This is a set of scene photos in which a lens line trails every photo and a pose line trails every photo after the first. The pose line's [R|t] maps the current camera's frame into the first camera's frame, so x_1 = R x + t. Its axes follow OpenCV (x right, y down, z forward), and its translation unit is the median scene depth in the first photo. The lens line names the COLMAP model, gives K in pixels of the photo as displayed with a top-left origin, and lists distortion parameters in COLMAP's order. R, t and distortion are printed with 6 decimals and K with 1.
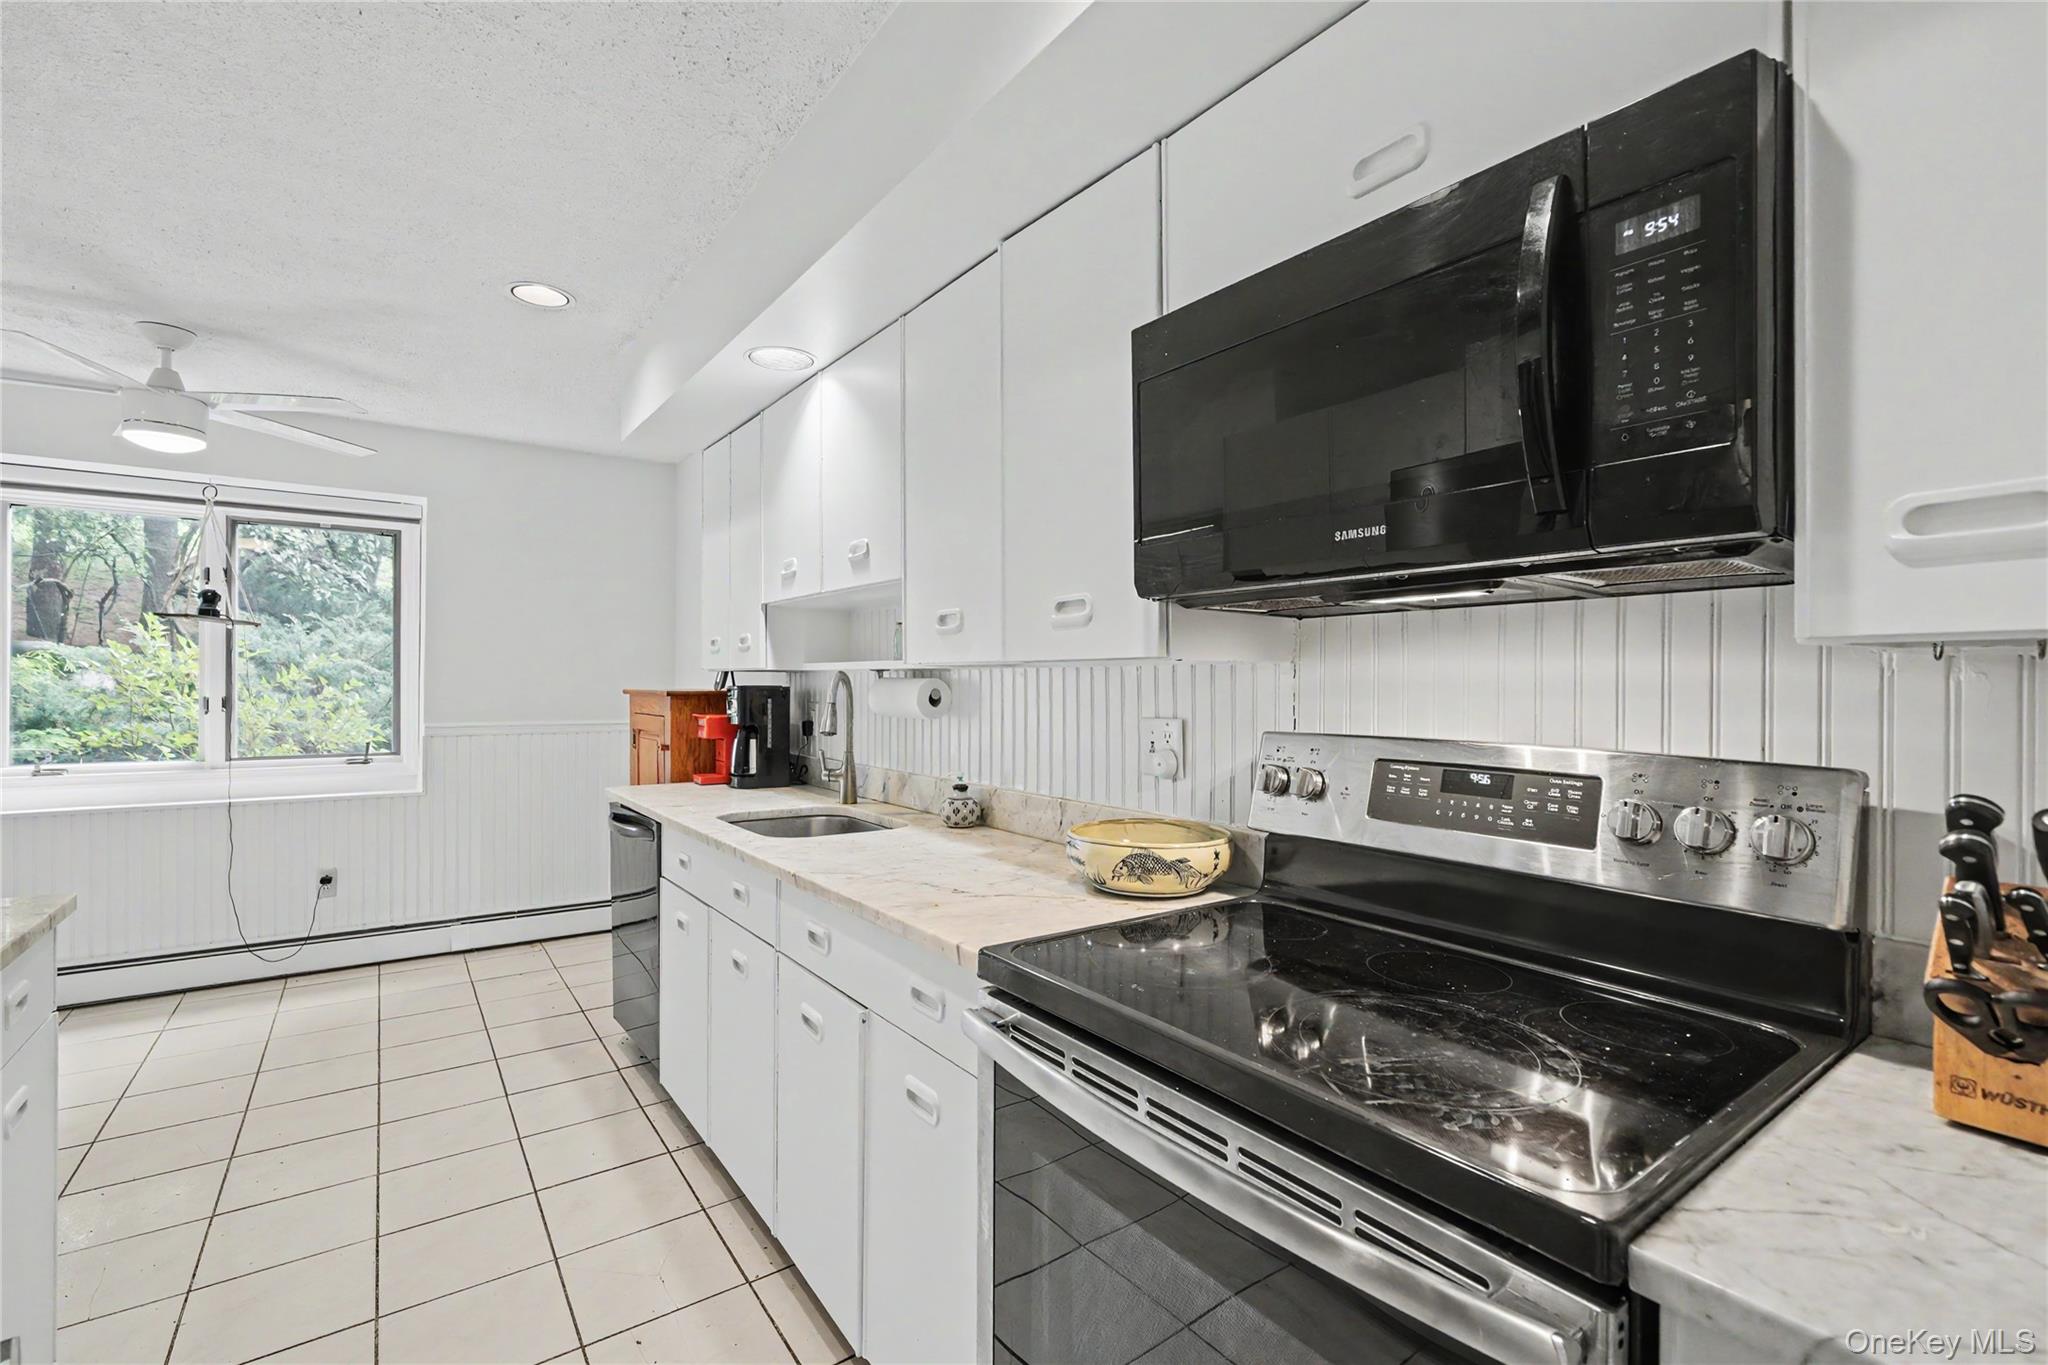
lens RADIAL K [[891.8, 0, 1025.8], [0, 891.8, 679.3], [0, 0, 1]] dist [-0.000955, -0.000180]
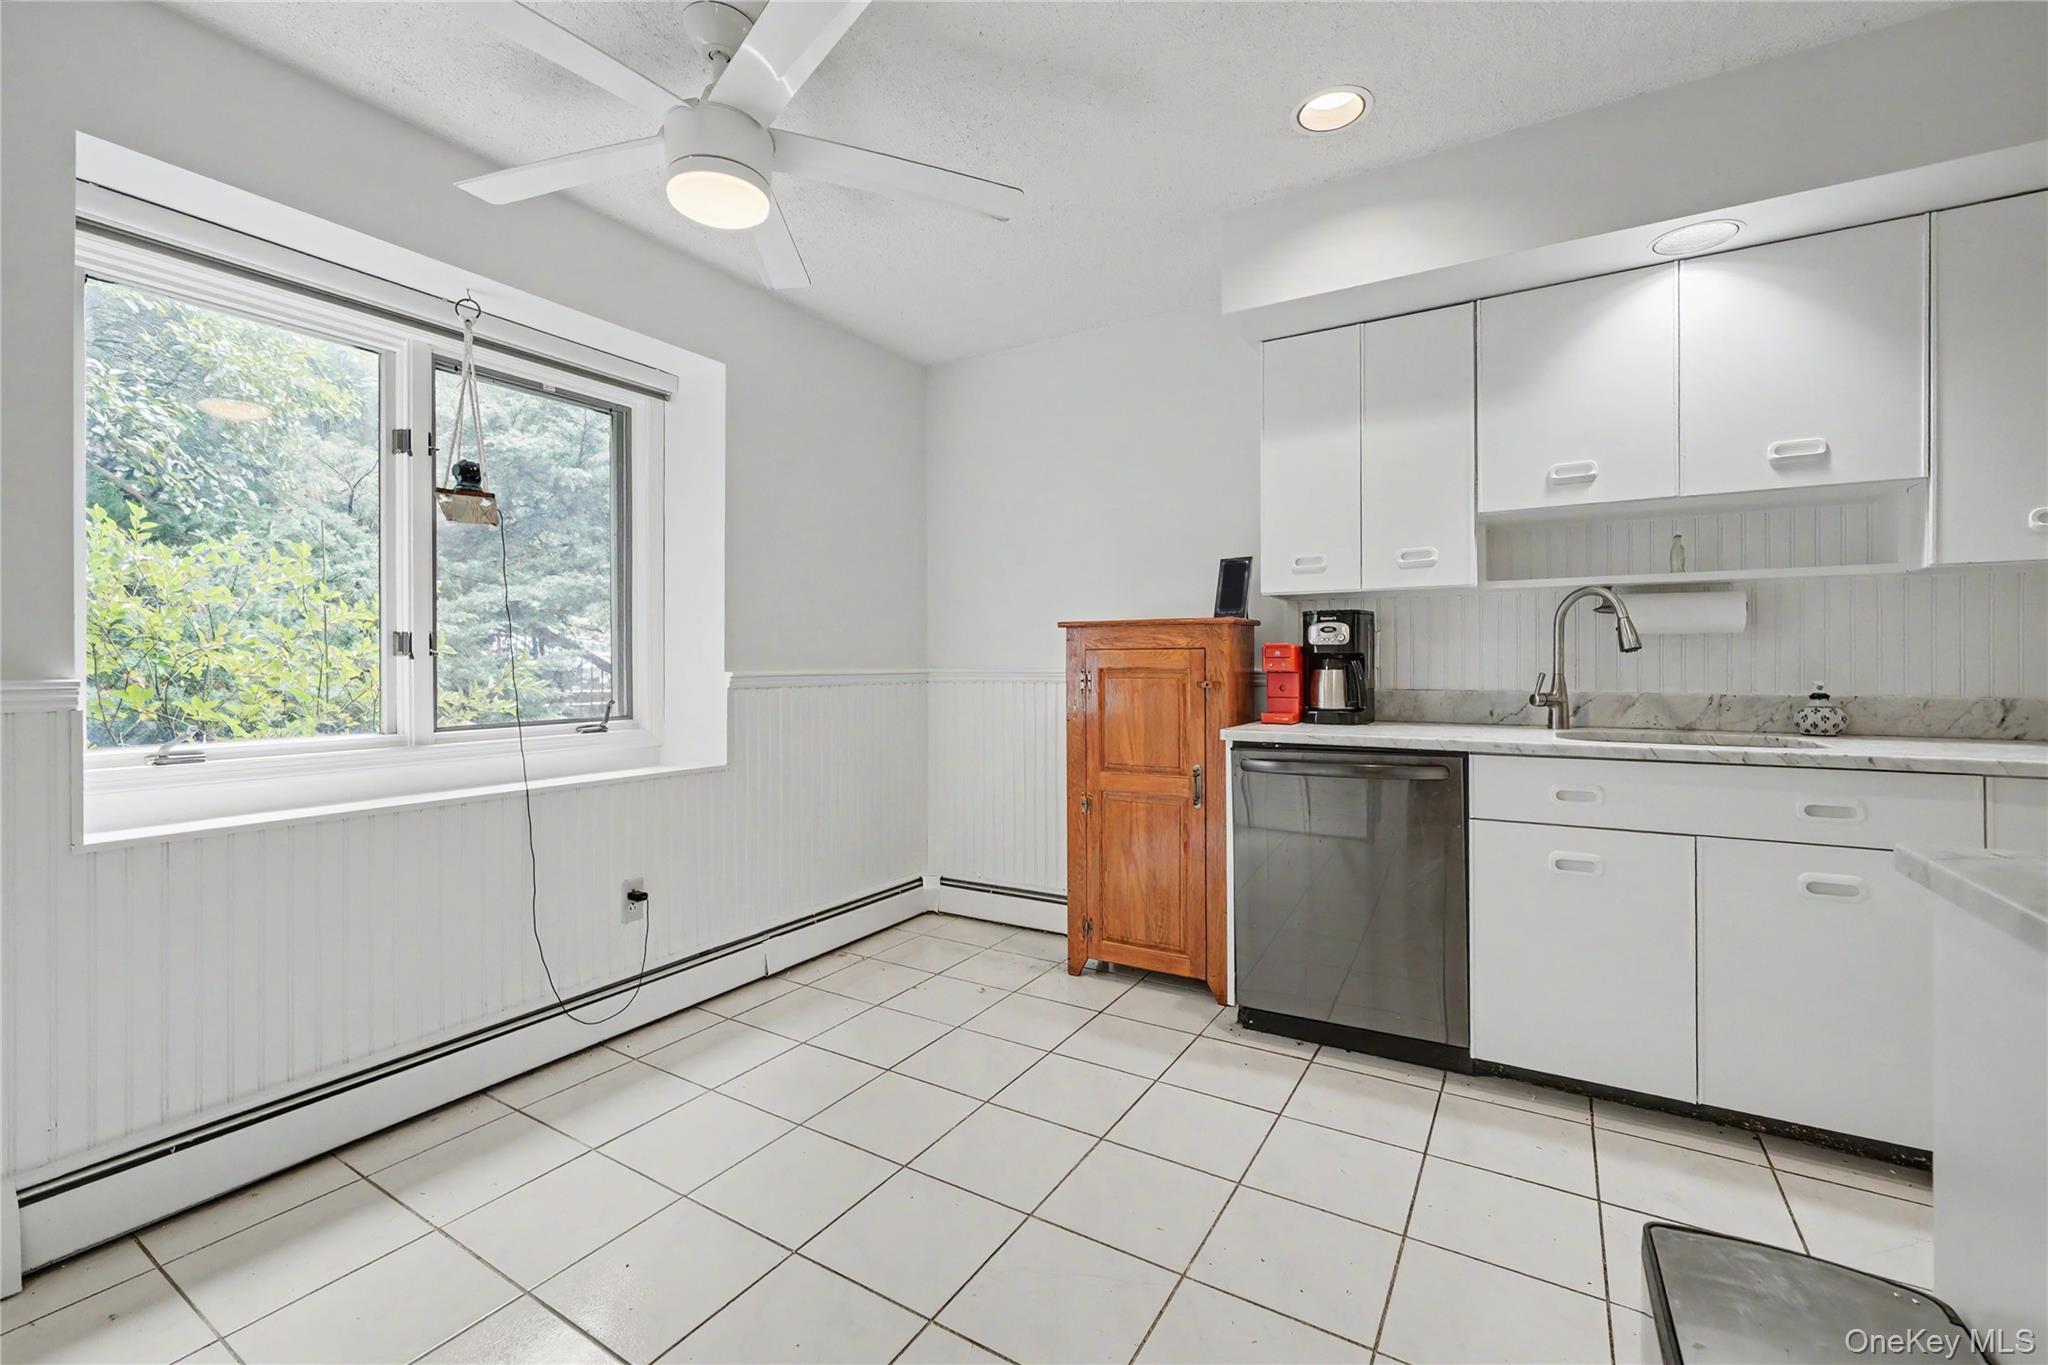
lens RADIAL K [[853.8, 0, 1017.8], [0, 853.8, 665.2], [0, 0, 1]] dist [-0.004742, 0.000900]
pose [[0.924516, -0.010667, 0.380994, -0.760025], [0.007728, 0.999927, 0.009245, 0.041985], [-0.381064, -0.005603, 0.924531, 0.273754]]
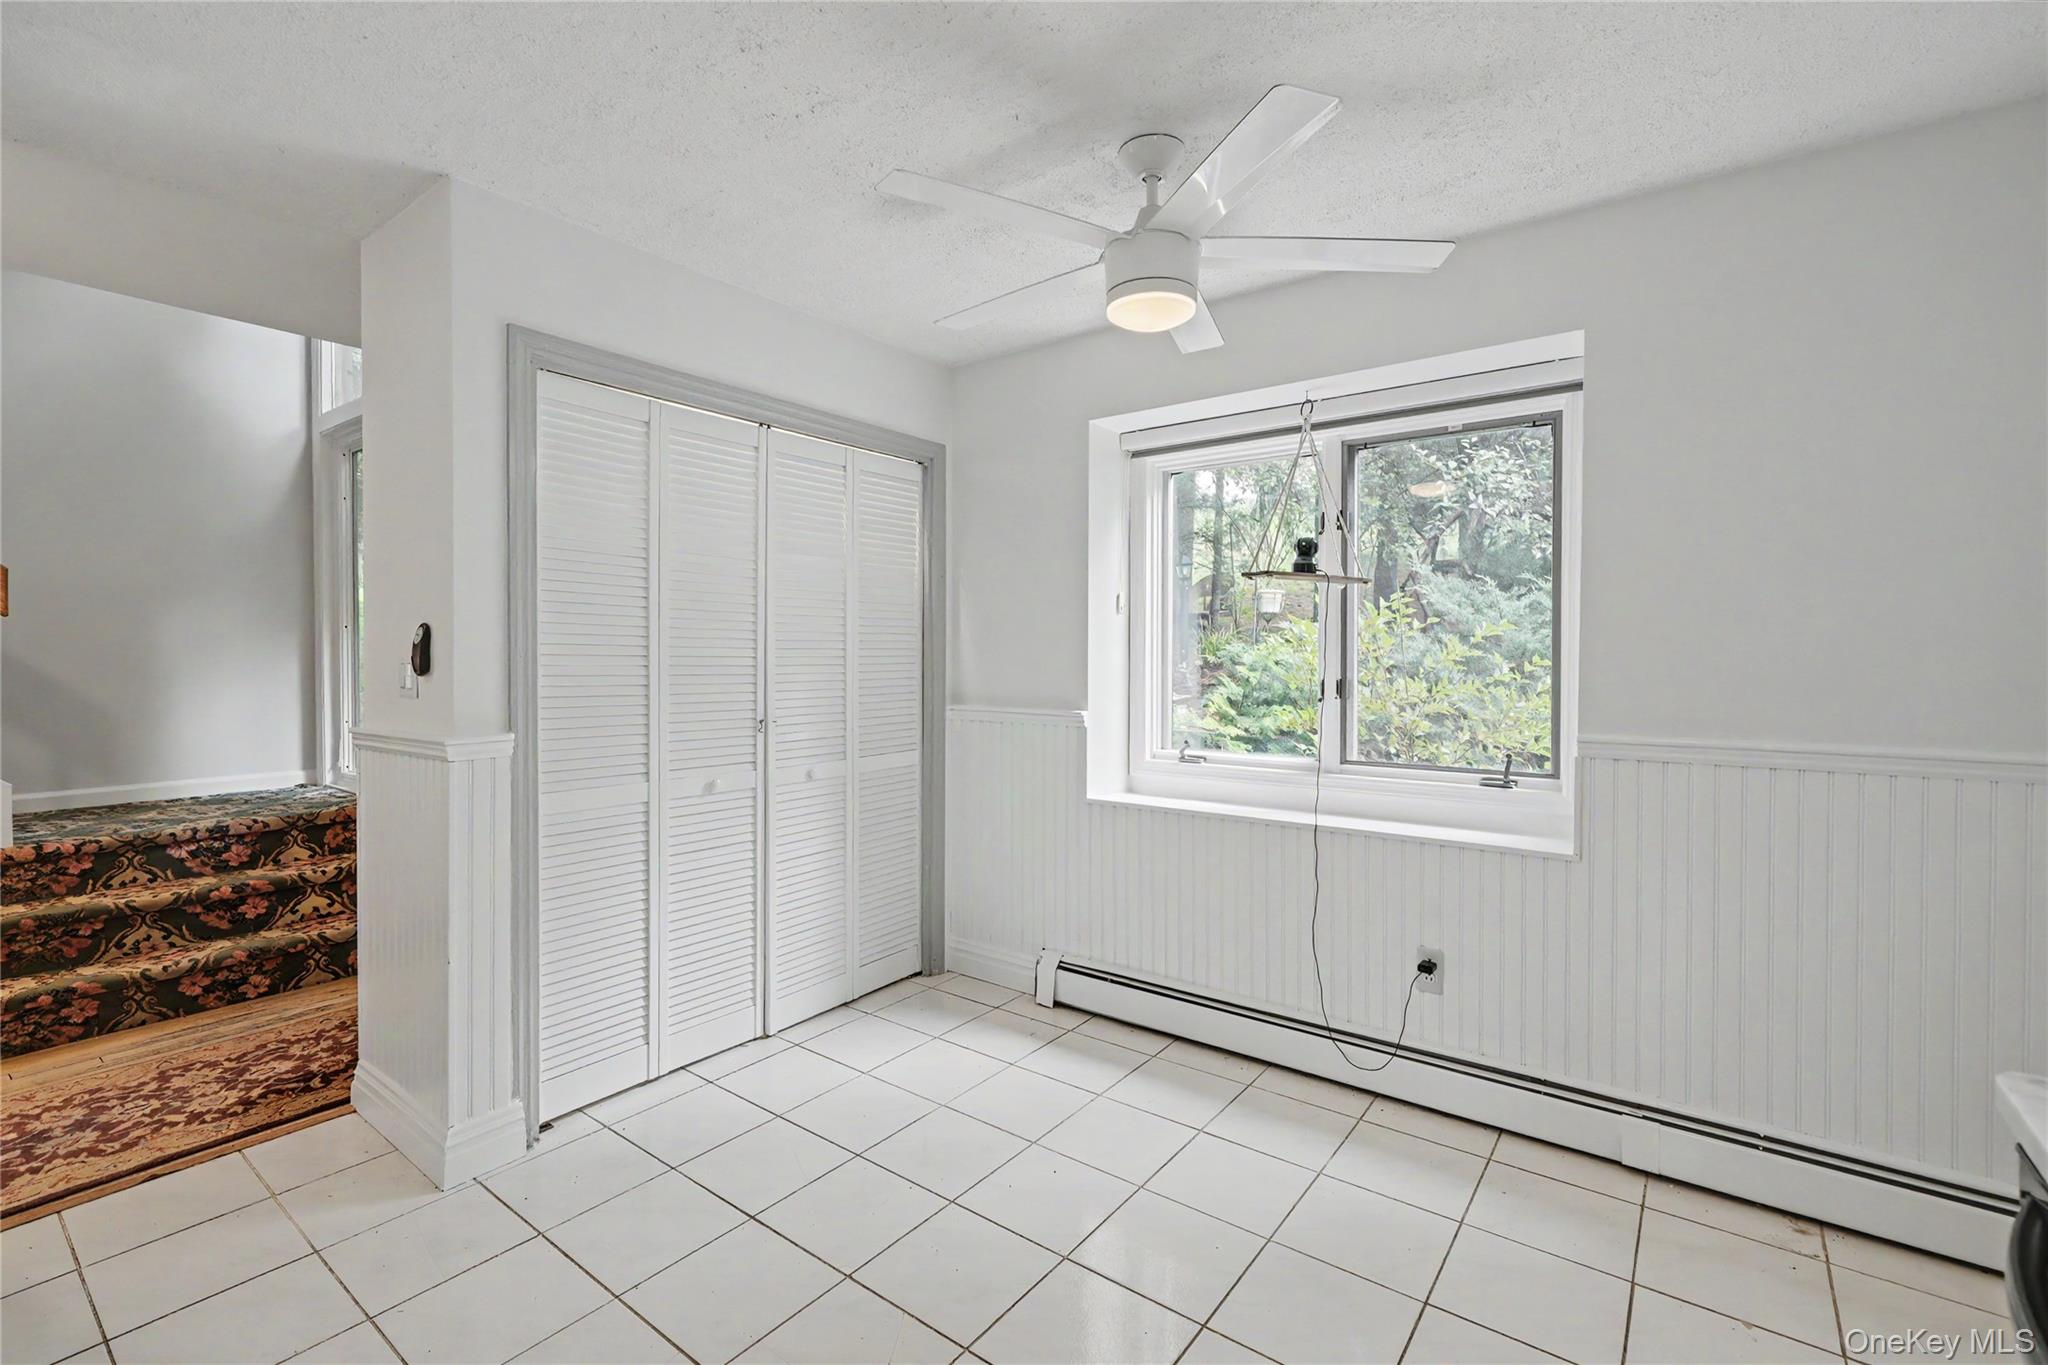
lens RADIAL K [[903.2, 0, 1018.8], [0, 903.2, 665.0], [0, 0, 1]] dist [-0.000472, -0.000342]
pose [[0.290827, 0.006708, -0.956752, -0.245184], [0.005236, 0.999949, 0.008602, -0.000614], [0.956761, -0.007511, 0.290777, 0.525880]]
